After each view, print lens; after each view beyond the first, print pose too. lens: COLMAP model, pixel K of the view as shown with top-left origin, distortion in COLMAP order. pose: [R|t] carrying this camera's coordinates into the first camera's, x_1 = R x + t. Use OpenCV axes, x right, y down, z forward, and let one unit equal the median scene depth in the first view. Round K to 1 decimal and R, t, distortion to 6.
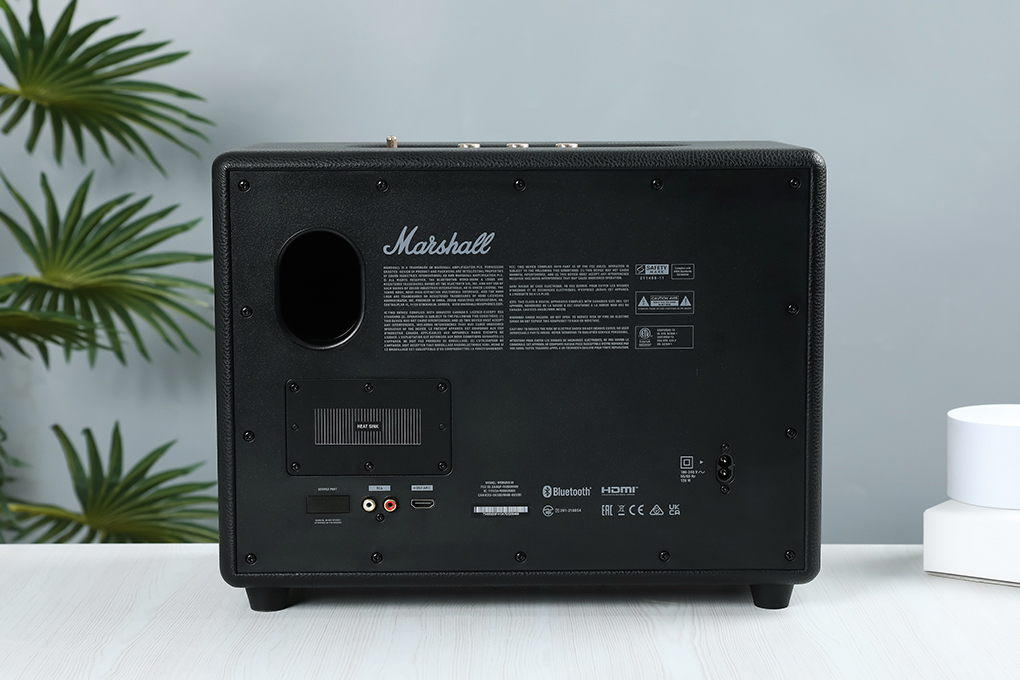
lens RADIAL K [[1697.8, 0, 521.1], [0, 1697.8, 361.2], [0, 0, 1]] dist [0.064741, 0.000000]
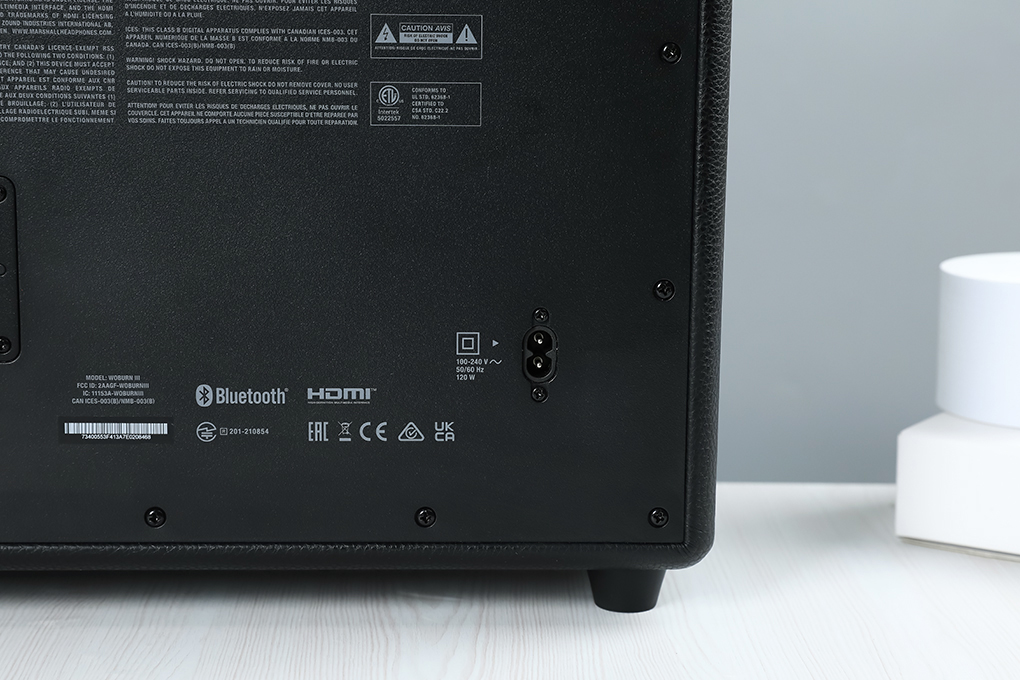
lens RADIAL K [[1697.8, 0, 517.1], [0, 1697.8, 341.4], [0, 0, 1]] dist [0.064741, 0.000000]
pose [[0.999345, 0.011455, 0.034332, 0.094482], [-0.013311, 0.998434, 0.054332, 0.029810], [-0.033655, -0.054753, 0.997933, 0.468182]]
